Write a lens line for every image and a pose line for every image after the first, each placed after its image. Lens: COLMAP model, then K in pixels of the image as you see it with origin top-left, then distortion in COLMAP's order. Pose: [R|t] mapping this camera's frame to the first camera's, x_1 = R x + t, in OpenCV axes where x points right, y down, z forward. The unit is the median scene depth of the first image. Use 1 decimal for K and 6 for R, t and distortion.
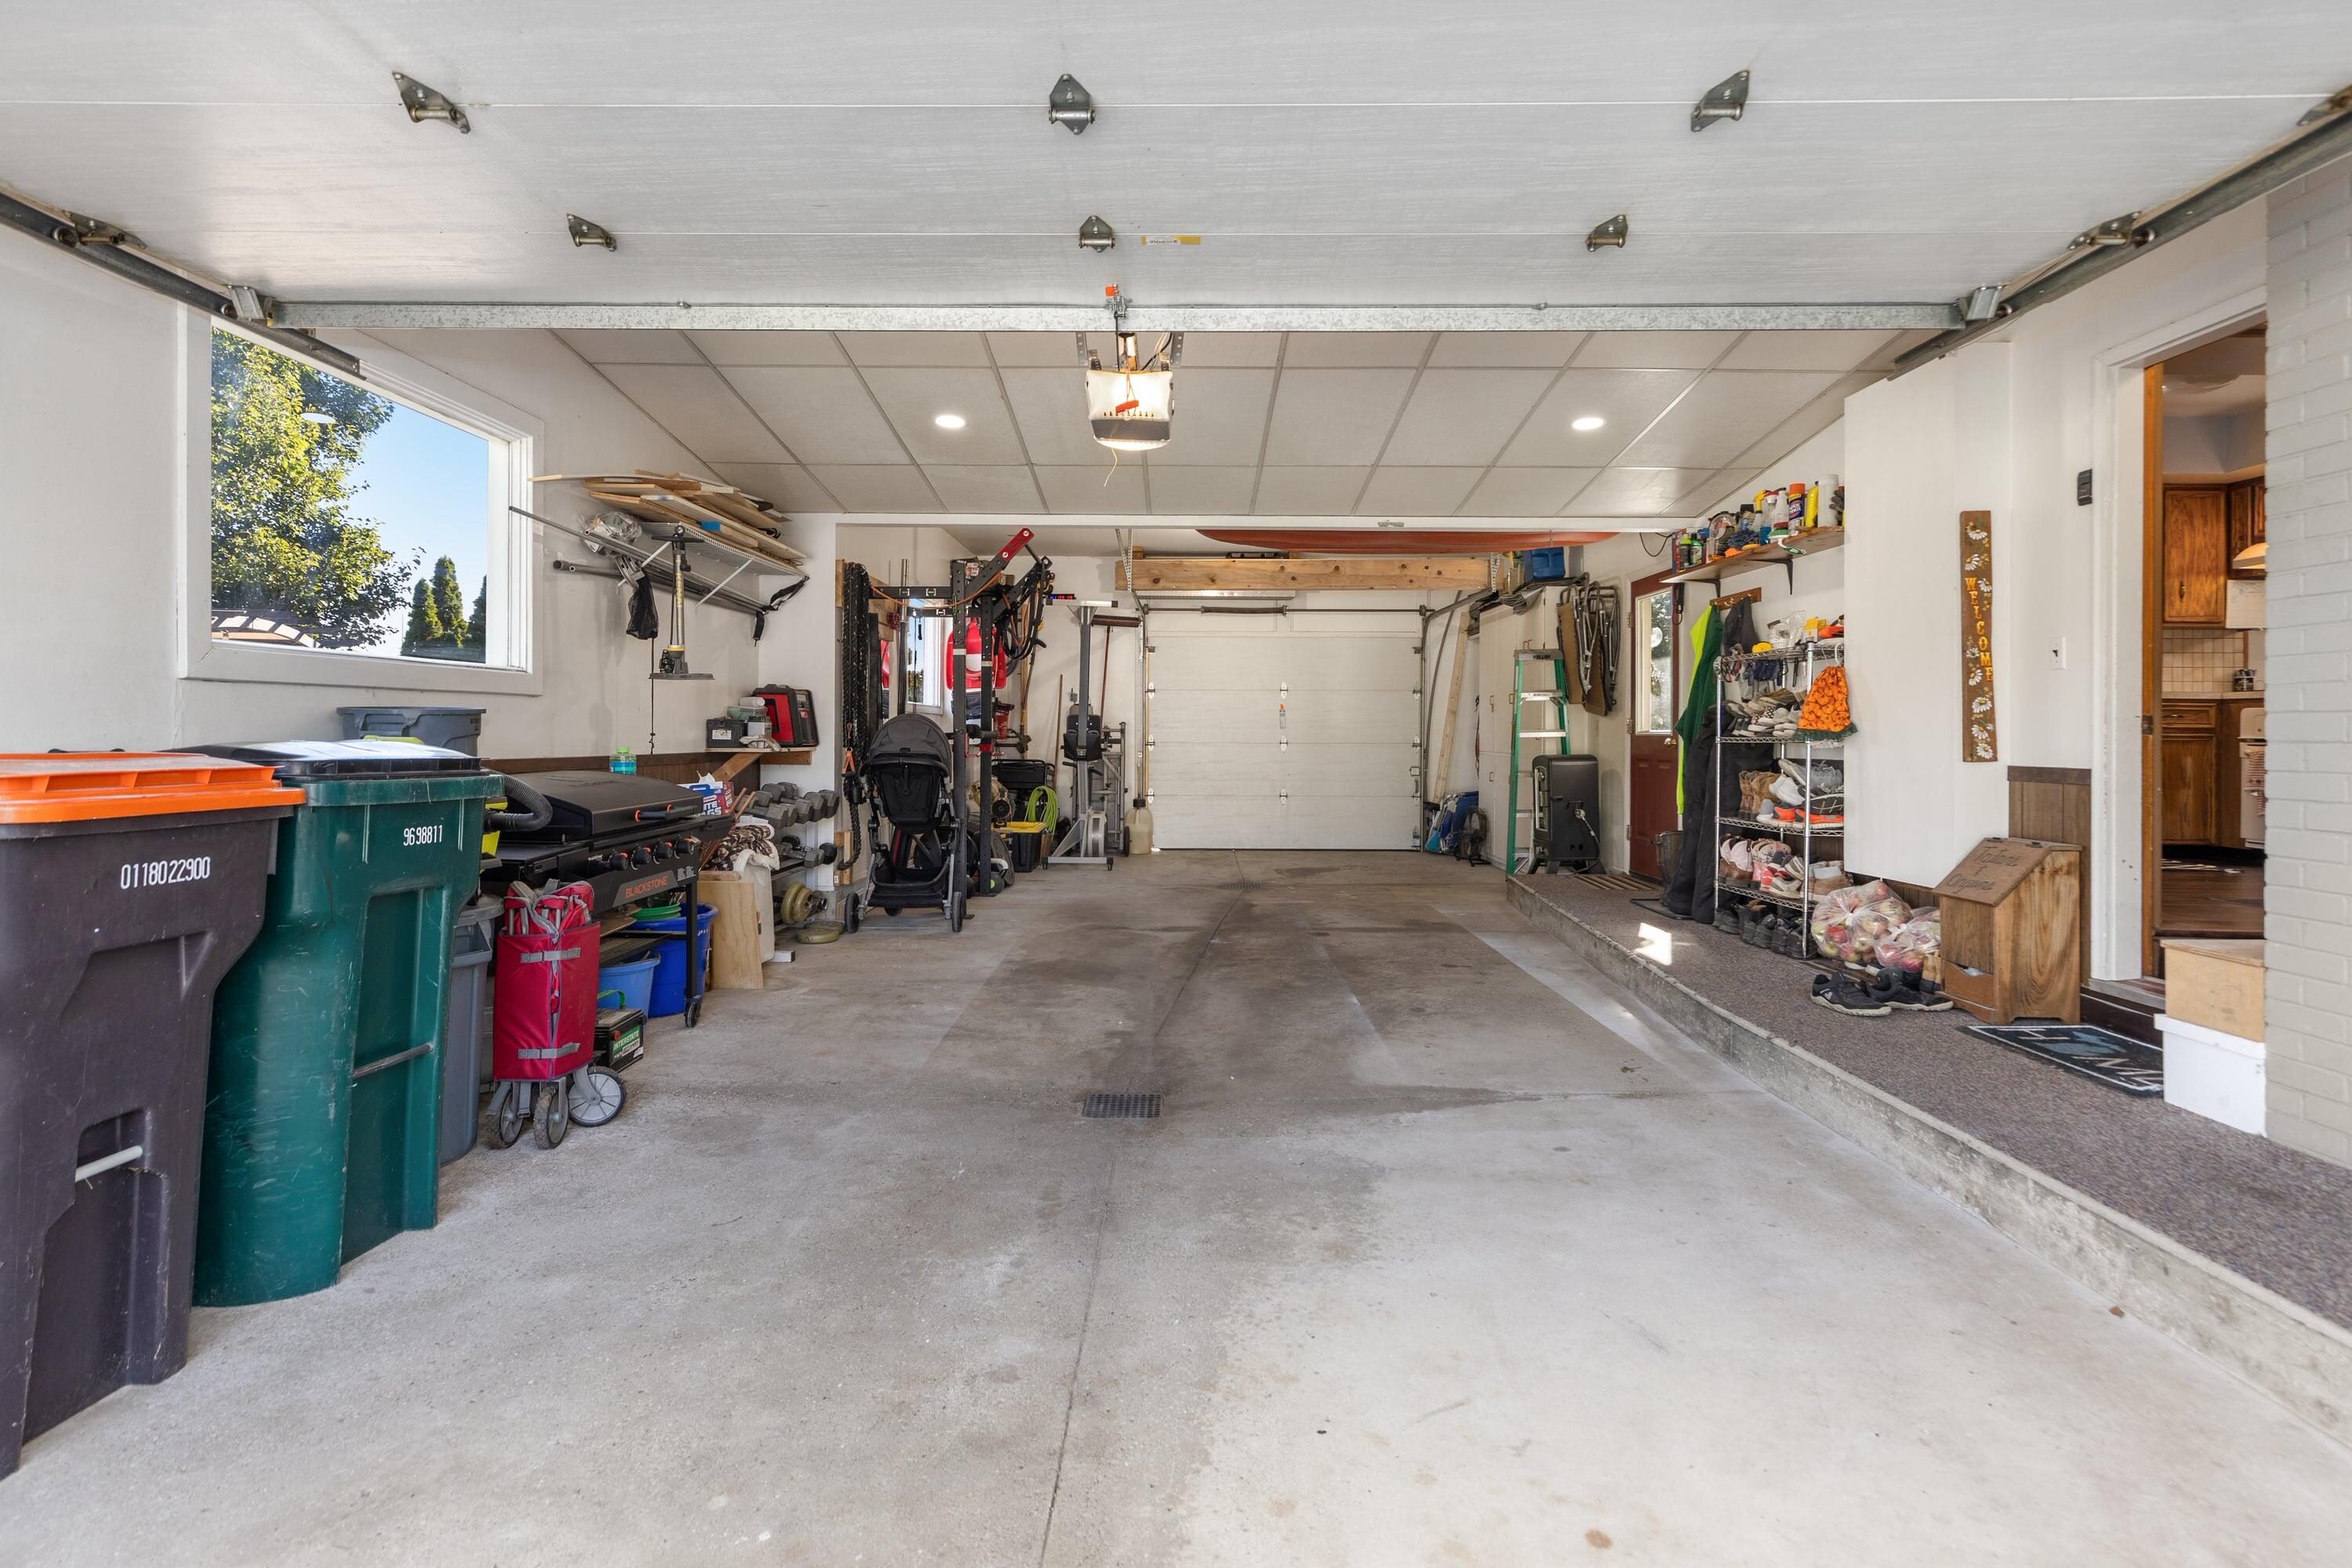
lens RADIAL K [[1164.0, 0, 1199.9], [0, 1164.0, 714.5], [0, 0, 1]] dist [0.003097, -0.000094]
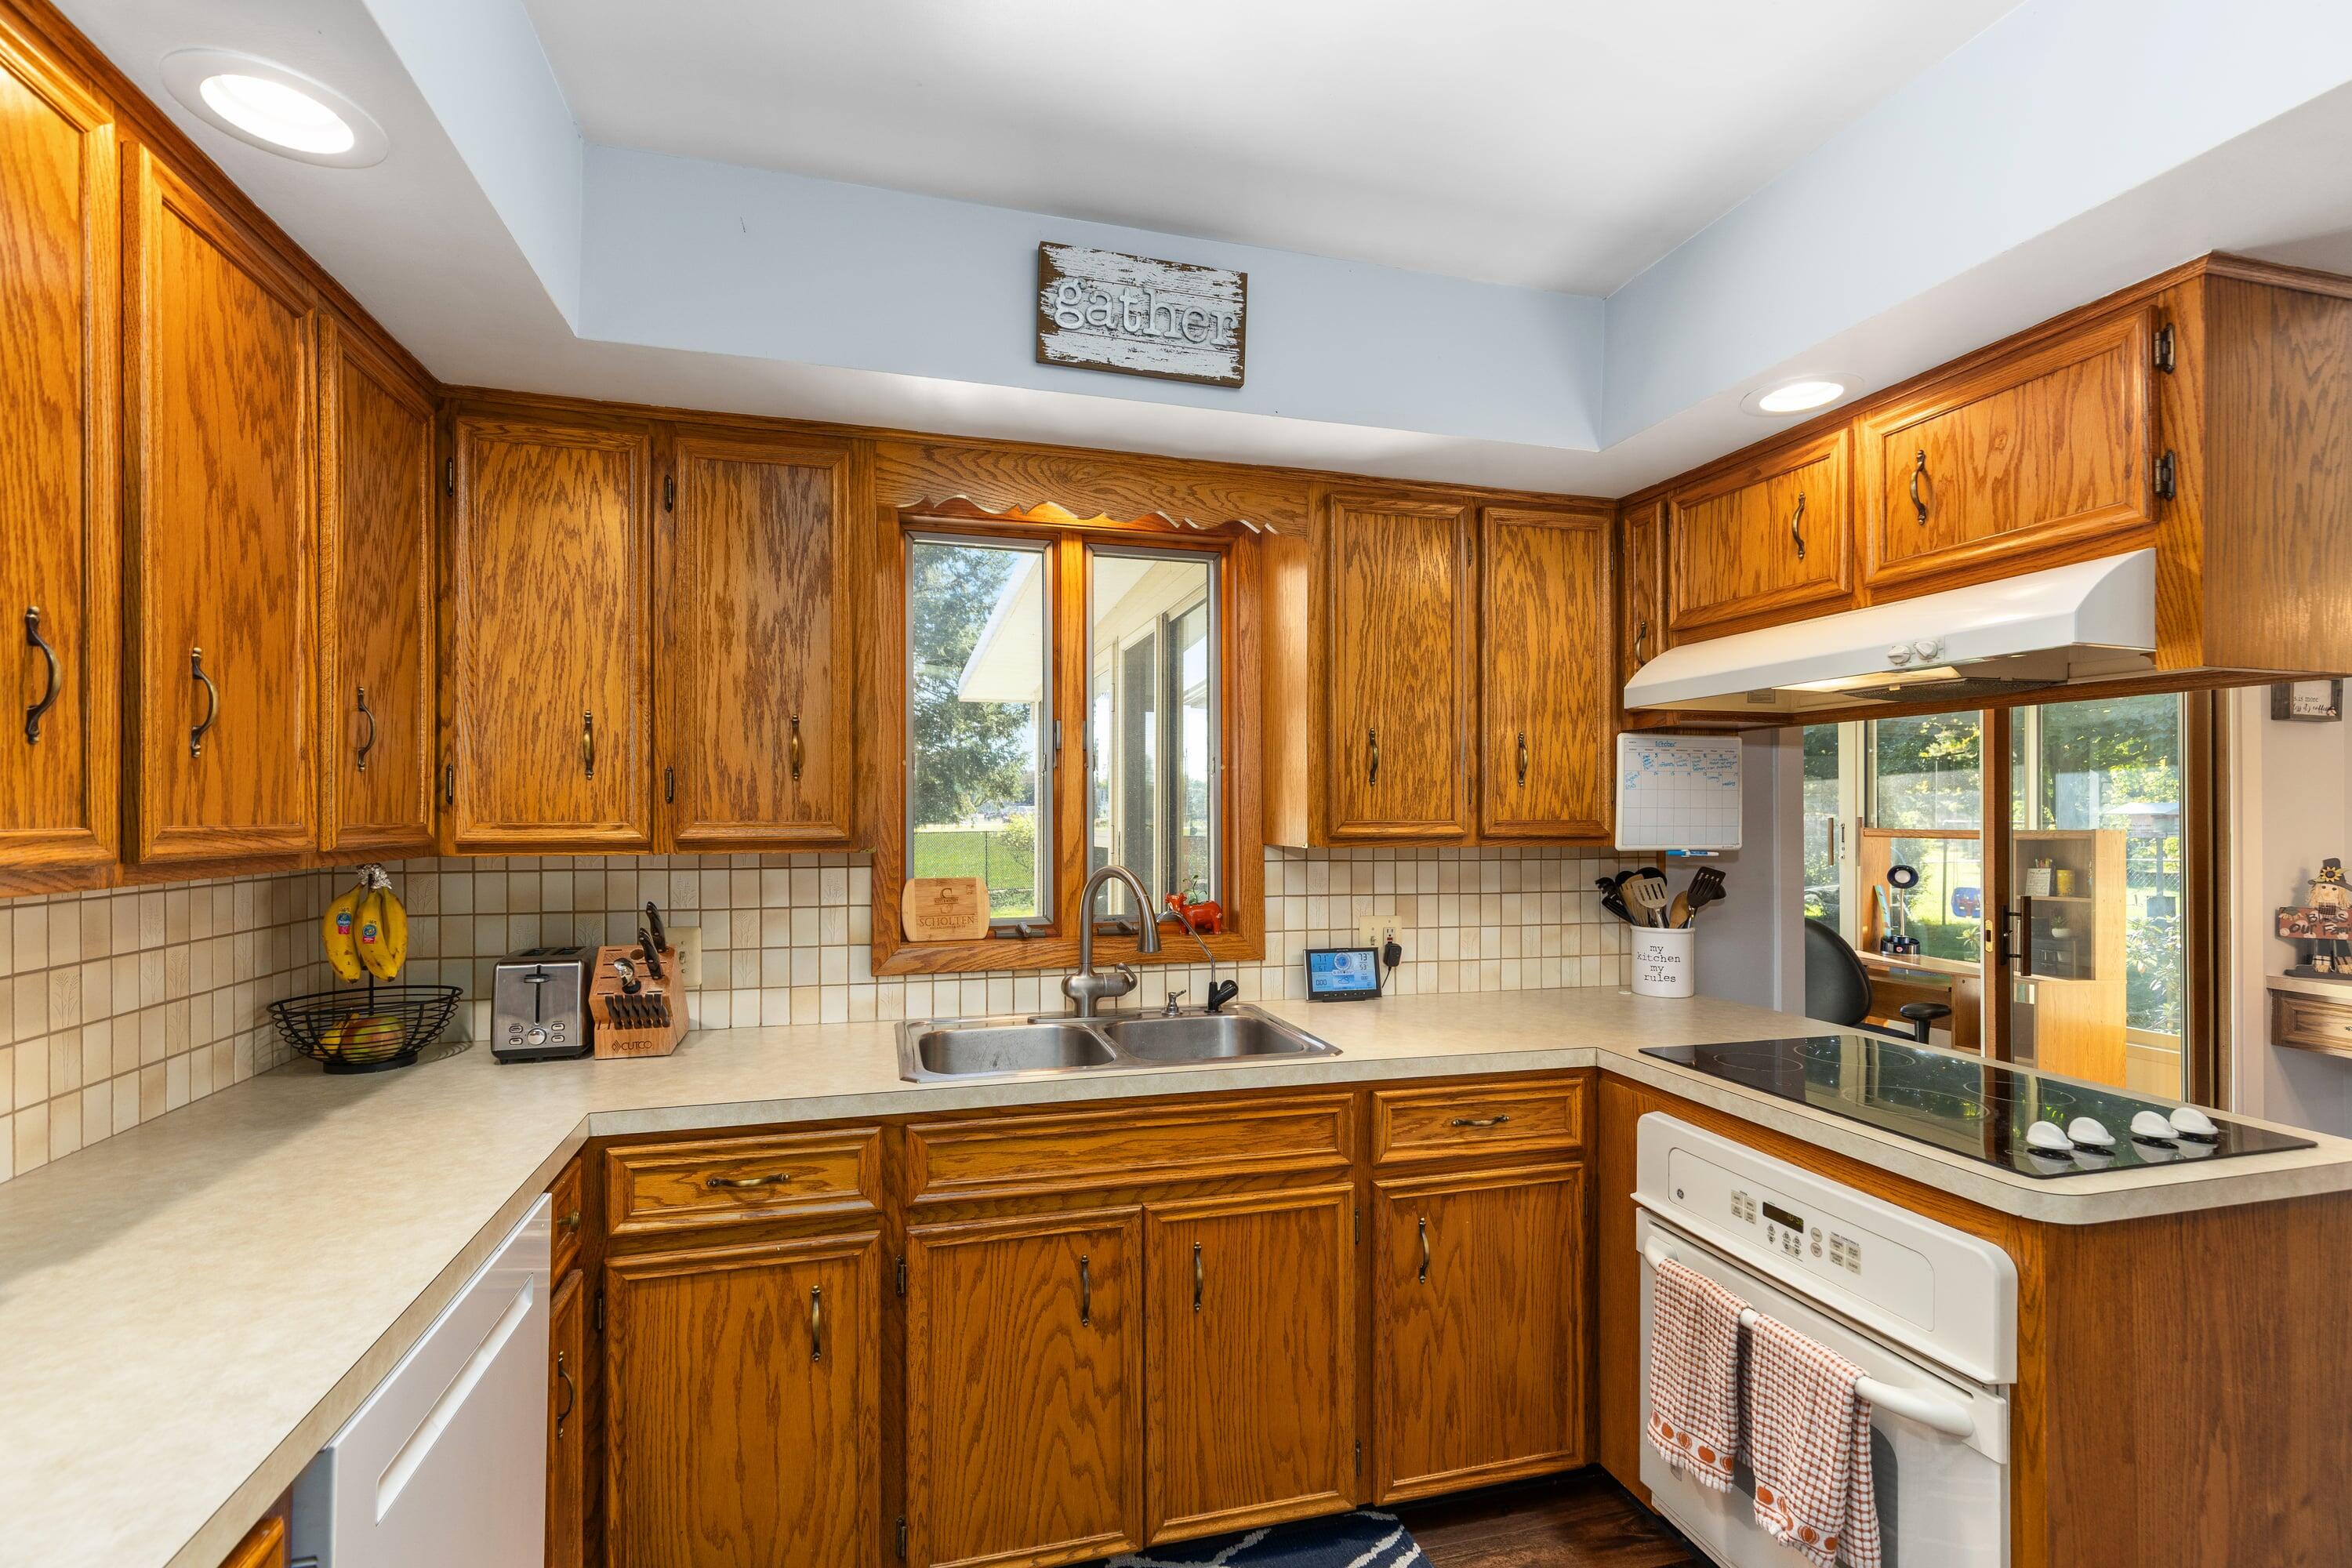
lens RADIAL K [[1066.8, 0, 1167.6], [0, 1066.8, 801.4], [0, 0, 1]] dist [0.008501, -0.002388]
pose [[0.961471, -0.005046, 0.274861, 0.623952], [0.005944, 0.999979, -0.002431, -0.091440], [-0.274843, 0.003971, 0.961481, 0.680651]]
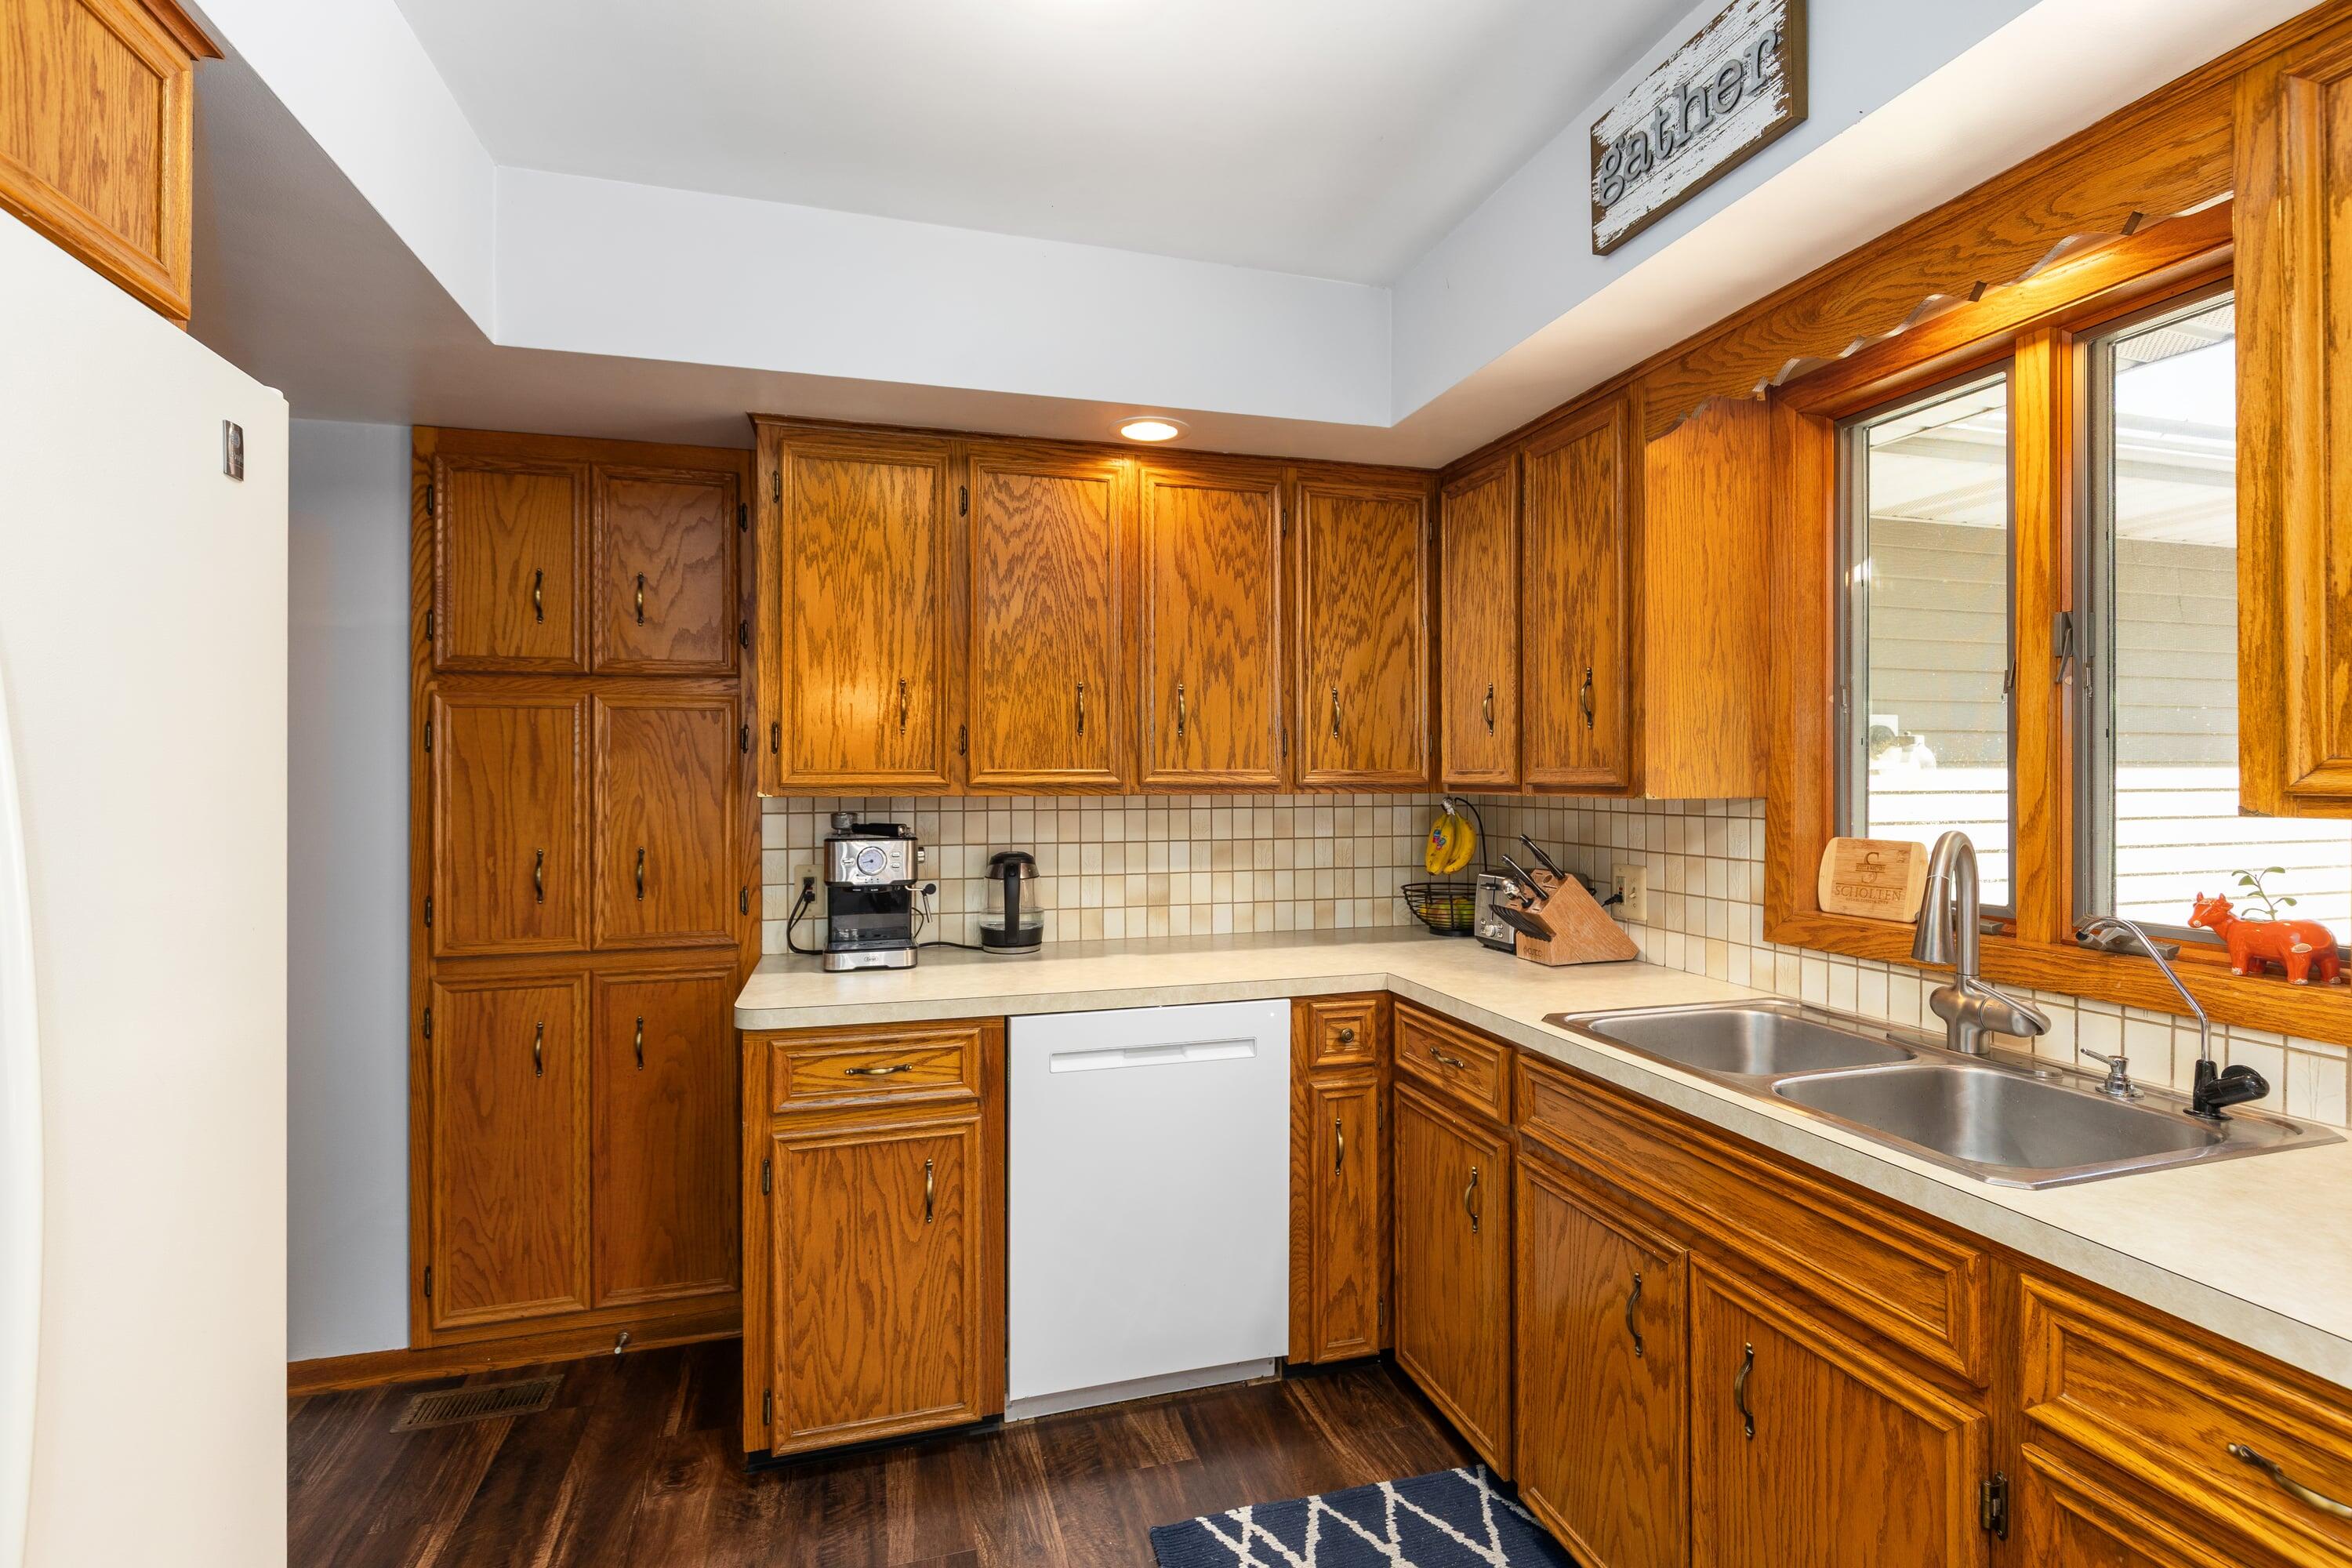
lens RADIAL K [[1066.8, 0, 1175.2], [0, 1066.8, 764.2], [0, 0, 1]] dist [0.008501, -0.002388]
pose [[0.287582, -0.018261, -0.957582, 0.880031], [0.011201, 0.999814, -0.015702, -0.084462], [0.957690, -0.006210, 0.287733, 0.788491]]
